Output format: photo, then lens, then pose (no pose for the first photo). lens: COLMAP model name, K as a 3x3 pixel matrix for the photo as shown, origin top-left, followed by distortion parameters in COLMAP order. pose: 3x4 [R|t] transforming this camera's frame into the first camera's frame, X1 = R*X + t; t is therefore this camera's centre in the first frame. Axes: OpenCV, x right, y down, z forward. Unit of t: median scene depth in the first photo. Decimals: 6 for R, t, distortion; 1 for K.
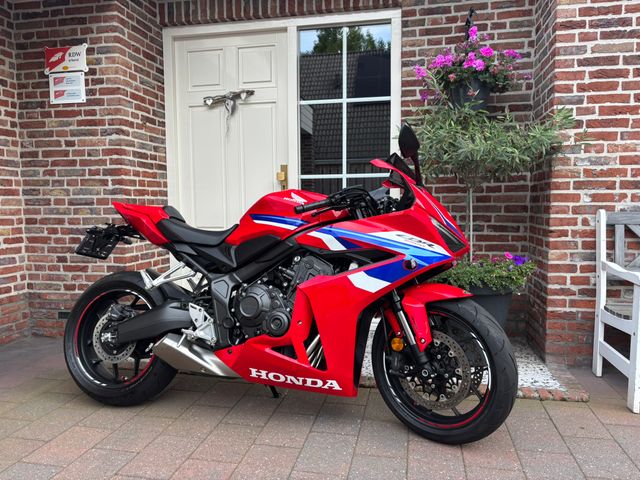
lens RADIAL K [[486.3, 0, 317.5], [0, 486.3, 241.9], [0, 0, 1]] dist [0.033462, -0.058678]
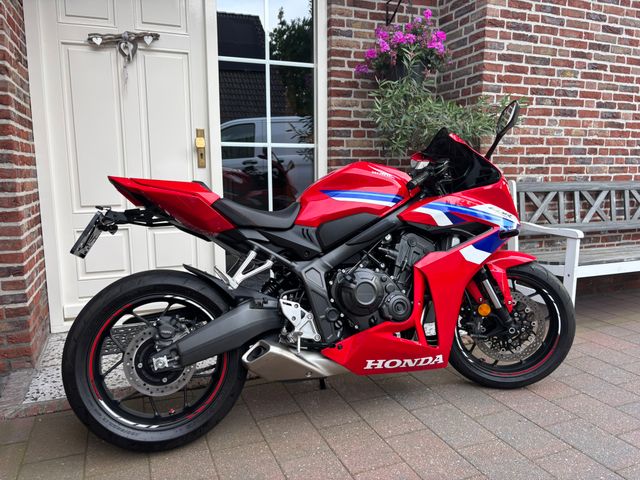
lens RADIAL K [[486.3, 0, 317.5], [0, 486.3, 241.9], [0, 0, 1]] dist [0.033462, -0.058678]
pose [[0.835129, -0.076526, 0.544705, -0.525518], [0.041099, 0.996188, 0.076943, -0.026557], [-0.548516, -0.041870, 0.835091, 0.227564]]
